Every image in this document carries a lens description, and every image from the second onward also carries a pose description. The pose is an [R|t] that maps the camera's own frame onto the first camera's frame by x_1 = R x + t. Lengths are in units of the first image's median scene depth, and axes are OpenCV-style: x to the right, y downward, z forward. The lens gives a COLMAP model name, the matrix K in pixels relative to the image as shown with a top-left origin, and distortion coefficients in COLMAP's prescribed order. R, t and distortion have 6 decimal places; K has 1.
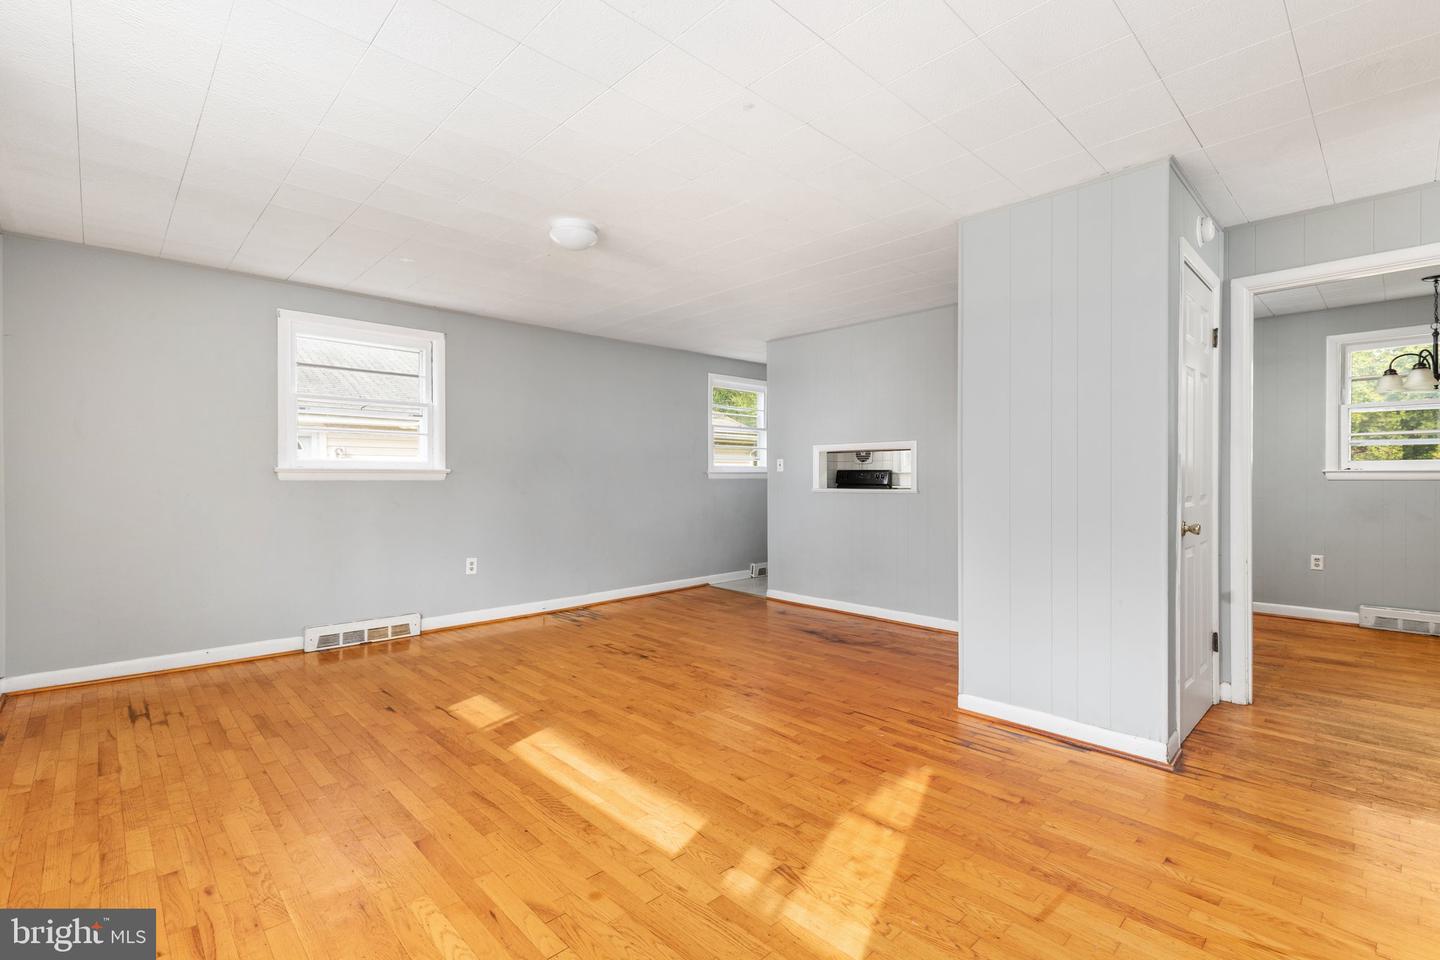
lens RADIAL K [[648.1, 0, 720.0], [0, 648.1, 480.0], [0, 0, 1]] dist [0.003794, 0.000224]
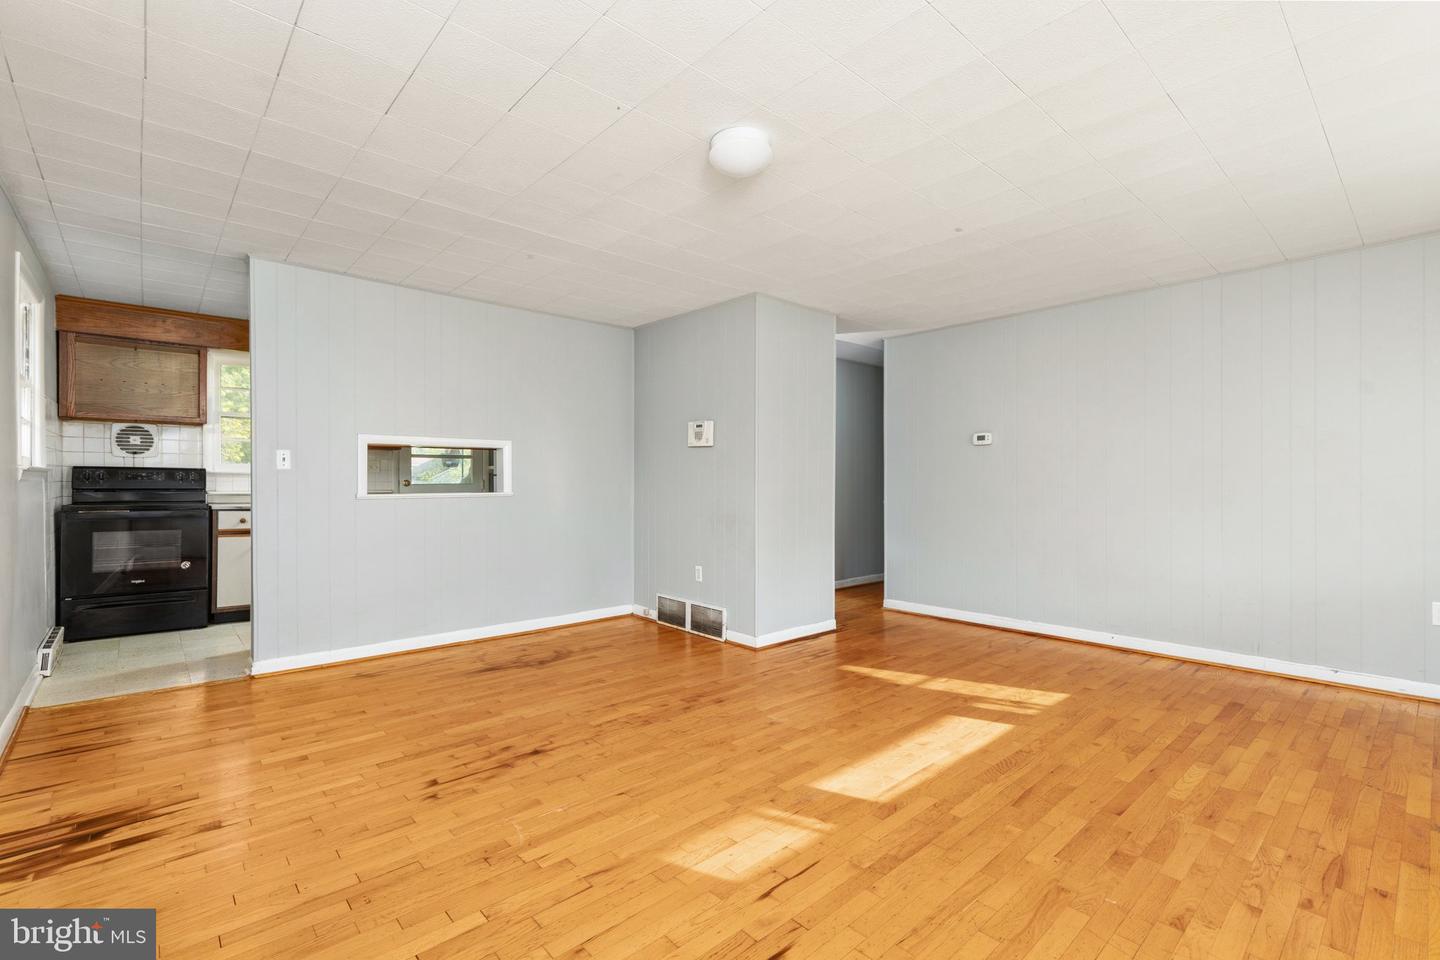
lens RADIAL K [[648.1, 0, 720.0], [0, 648.1, 480.0], [0, 0, 1]] dist [0.003794, 0.000224]
pose [[0.033058, 0.000125, 0.999453, -0.905679], [0.002472, 0.999997, -0.000206, -0.002588], [-0.999450, 0.002477, 0.033058, 0.935242]]
